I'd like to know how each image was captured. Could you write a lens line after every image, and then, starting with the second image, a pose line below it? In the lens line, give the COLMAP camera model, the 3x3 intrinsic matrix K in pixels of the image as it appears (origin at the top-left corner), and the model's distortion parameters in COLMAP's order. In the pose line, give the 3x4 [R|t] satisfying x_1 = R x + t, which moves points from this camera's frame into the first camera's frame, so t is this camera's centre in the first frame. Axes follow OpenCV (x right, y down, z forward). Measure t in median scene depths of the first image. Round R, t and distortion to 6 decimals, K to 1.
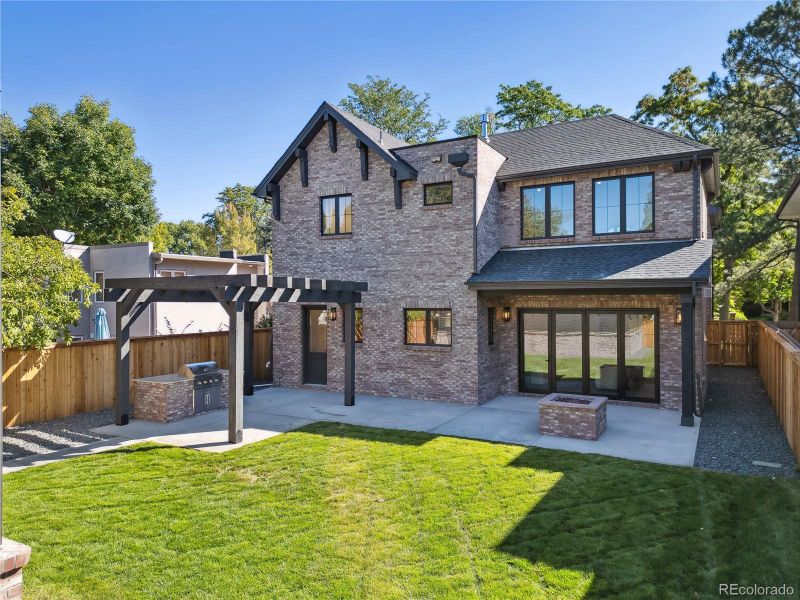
lens RADIAL K [[565.9, 0, 400.4], [0, 565.9, 299.7], [0, 0, 1]] dist [0.042362, -0.018497]
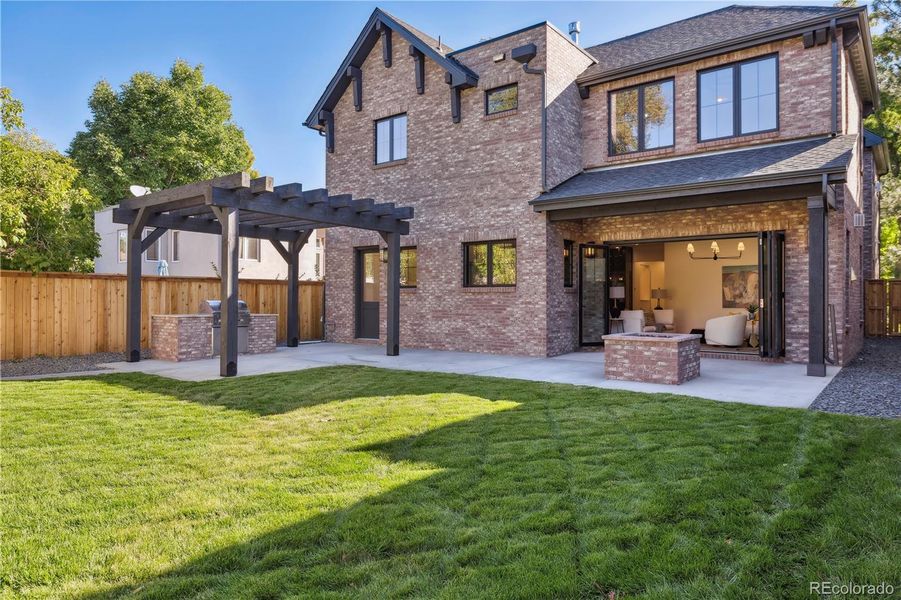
lens RADIAL K [[588.5, 0, 446.3], [0, 588.5, 299.3], [0, 0, 1]] dist [-0.030612, 0.023731]
pose [[0.987317, 0.007353, -0.158591, 0.125331], [-0.008372, 0.999948, -0.005758, 0.107656], [0.158541, 0.007013, 0.987328, 0.154757]]
